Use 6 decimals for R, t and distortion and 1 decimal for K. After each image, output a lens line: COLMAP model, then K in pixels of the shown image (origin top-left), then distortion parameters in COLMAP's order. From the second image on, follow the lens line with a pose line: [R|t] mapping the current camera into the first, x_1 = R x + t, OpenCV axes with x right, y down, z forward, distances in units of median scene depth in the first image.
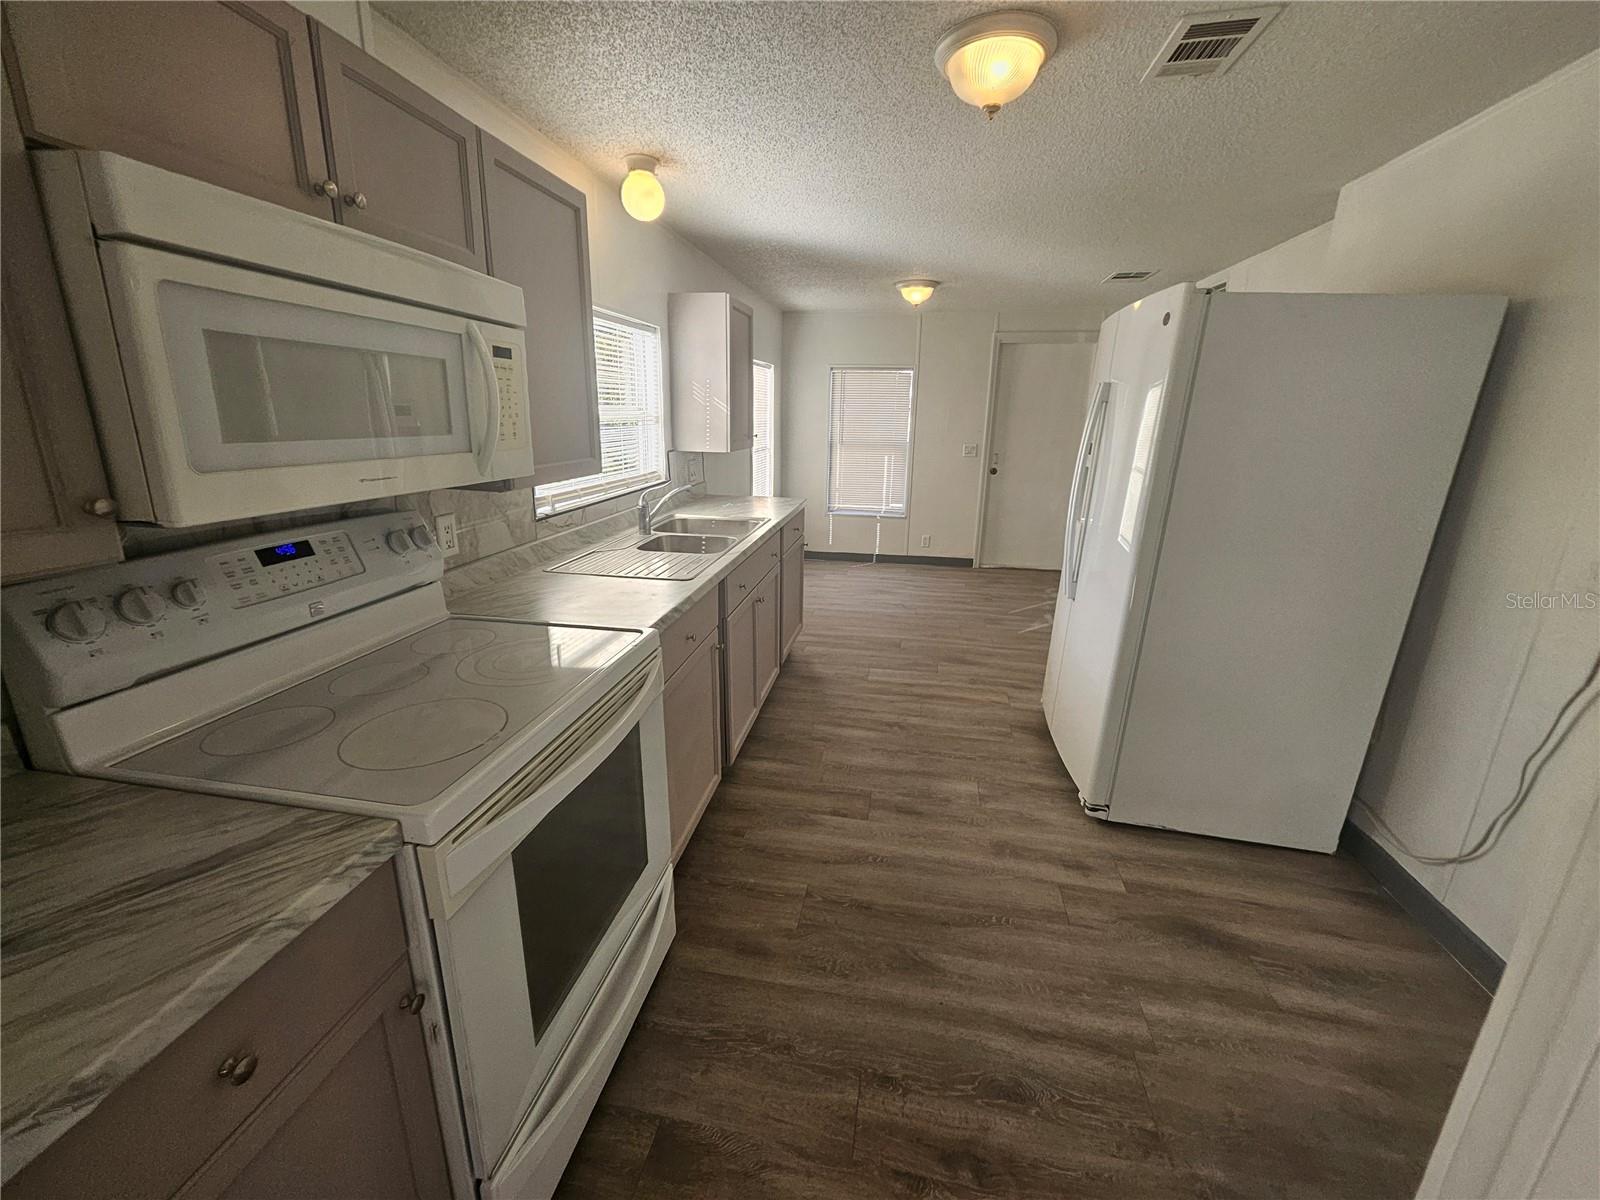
lens RADIAL K [[635.4, 0, 801.6], [0, 635.4, 588.3], [0, 0, 1]] dist [0.005537, -0.001834]
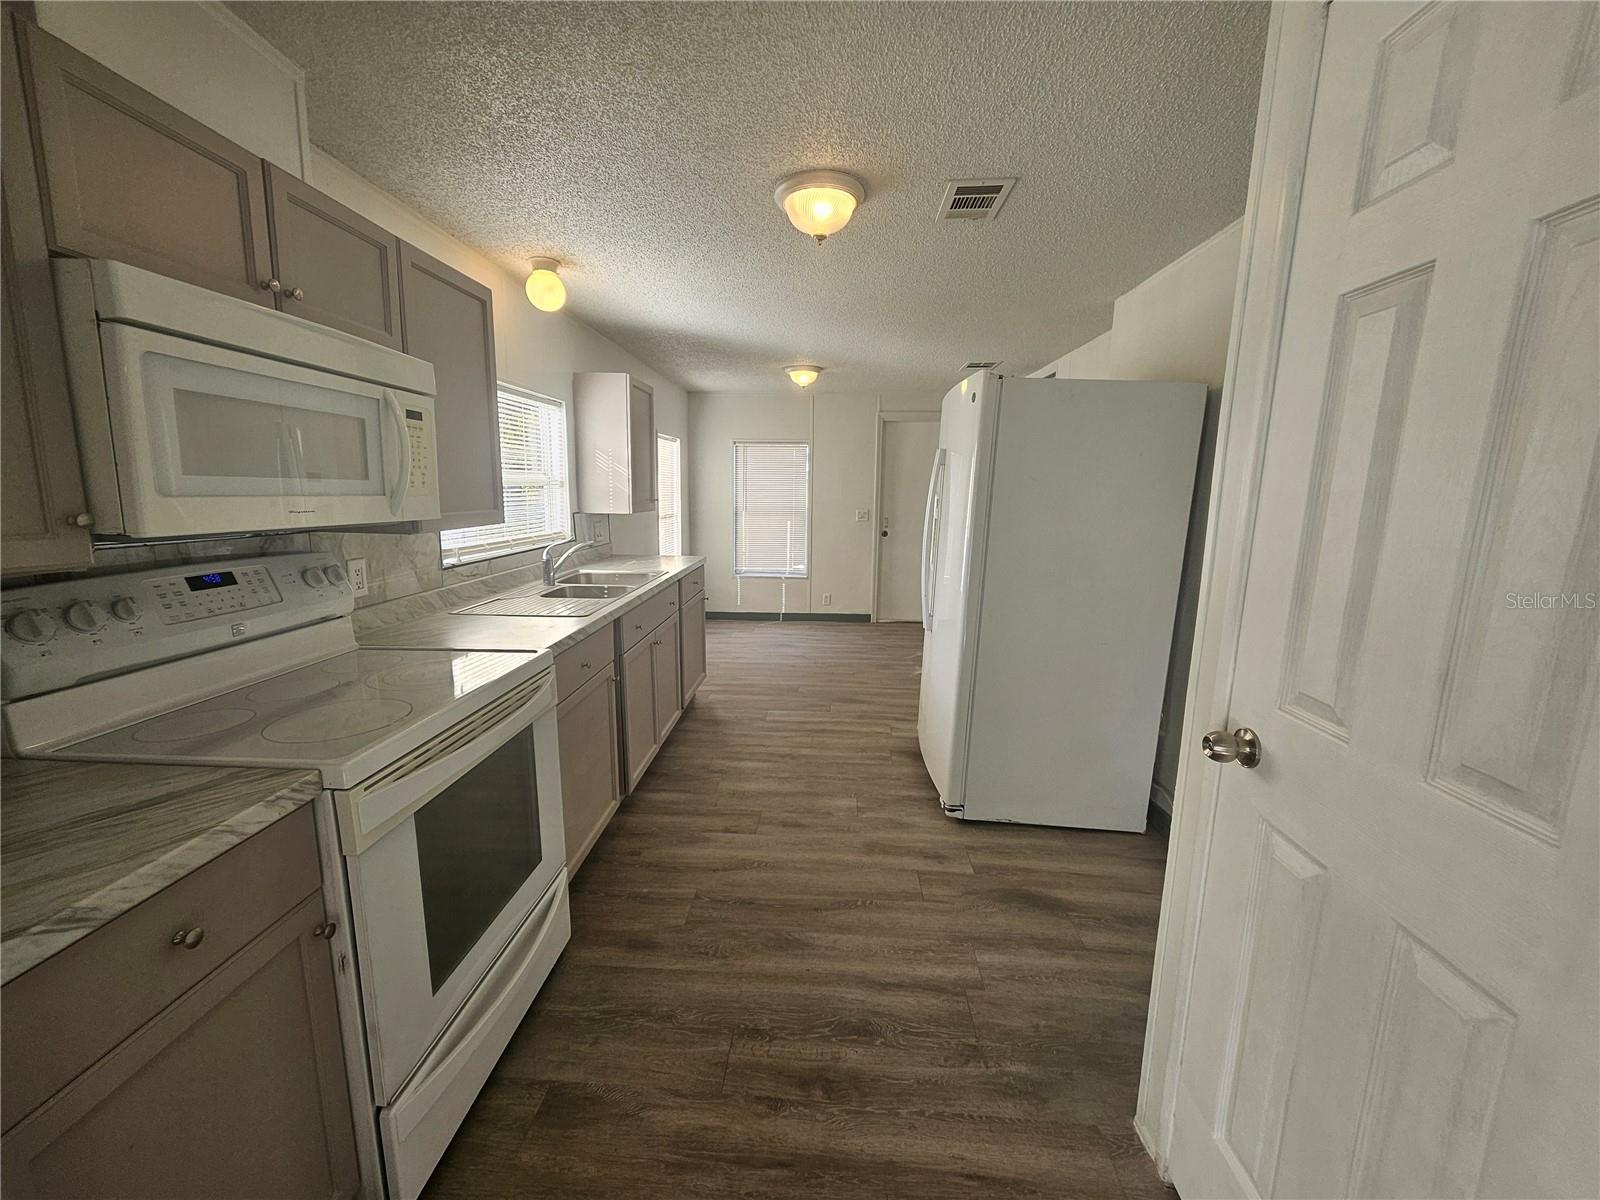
lens RADIAL K [[635.4, 0, 795.5], [0, 635.4, 601.1], [0, 0, 1]] dist [0.005537, -0.001834]
pose [[0.993647, -0.025063, 0.109713, 0.091627], [0.035583, 0.994841, -0.095002, 0.104476], [-0.106766, 0.098303, 0.989413, -0.204331]]
